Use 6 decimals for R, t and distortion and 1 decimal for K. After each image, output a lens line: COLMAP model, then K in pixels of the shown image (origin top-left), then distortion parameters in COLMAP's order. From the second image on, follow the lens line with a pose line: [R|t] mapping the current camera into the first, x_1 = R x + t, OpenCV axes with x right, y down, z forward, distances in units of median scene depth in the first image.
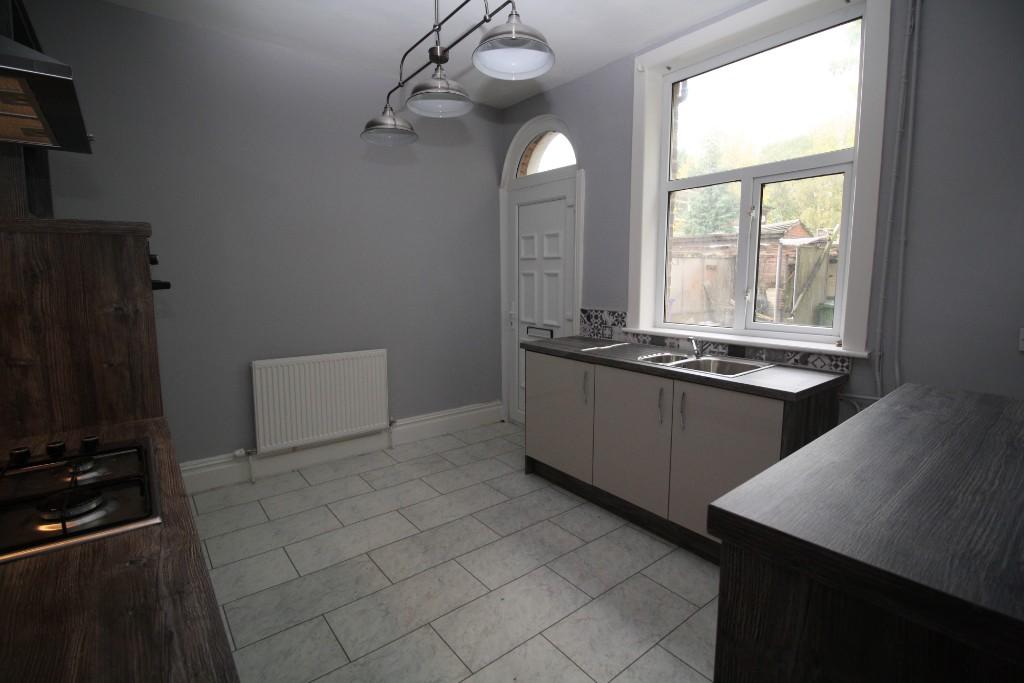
lens RADIAL K [[475.8, 0, 510.8], [0, 475.8, 328.3], [0, 0, 1]] dist [0.001858, -0.012080]
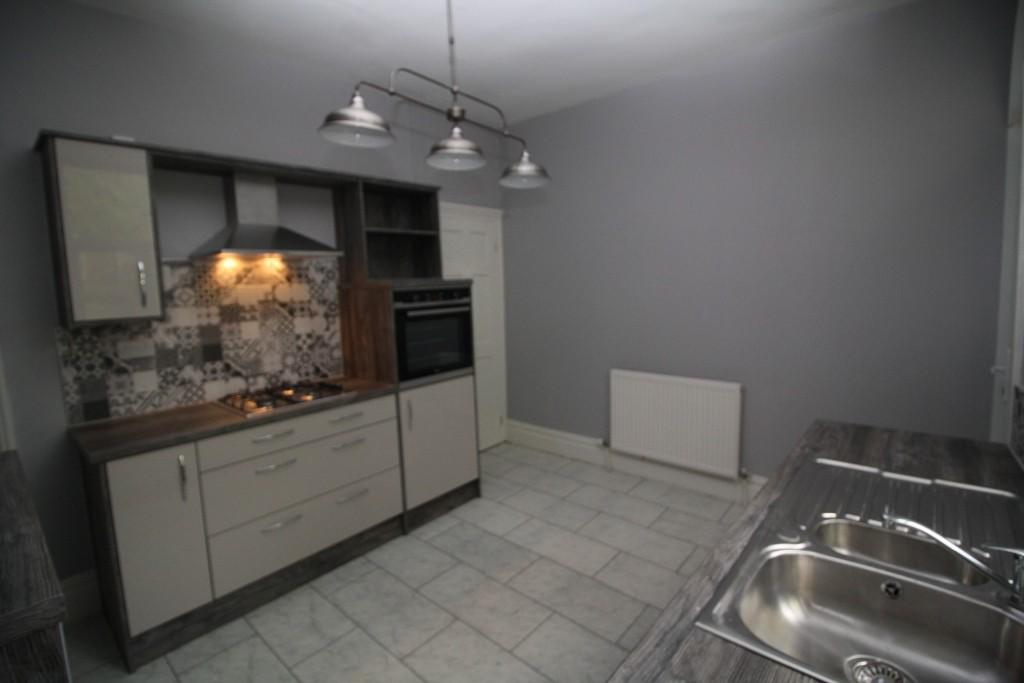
lens RADIAL K [[475.8, 0, 510.8], [0, 475.8, 328.3], [0, 0, 1]] dist [0.001858, -0.012080]
pose [[0.169581, 0.091618, -0.981248, 0.711455], [-0.073889, 0.994049, 0.080044, -0.136505], [0.982742, 0.058929, 0.175341, 0.694570]]
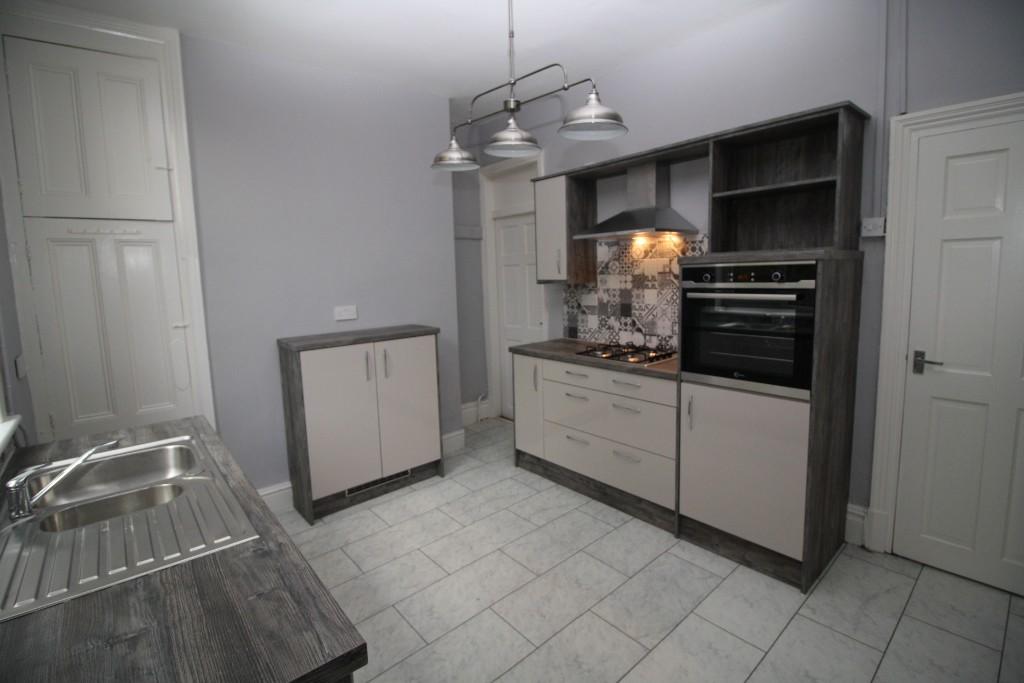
lens RADIAL K [[475.8, 0, 510.8], [0, 475.8, 328.3], [0, 0, 1]] dist [0.001858, -0.012080]
pose [[-0.999088, 0.033079, -0.027006, -0.069276], [0.025969, 0.972683, 0.230682, -0.230889], [0.033899, 0.229770, -0.972654, 1.613684]]
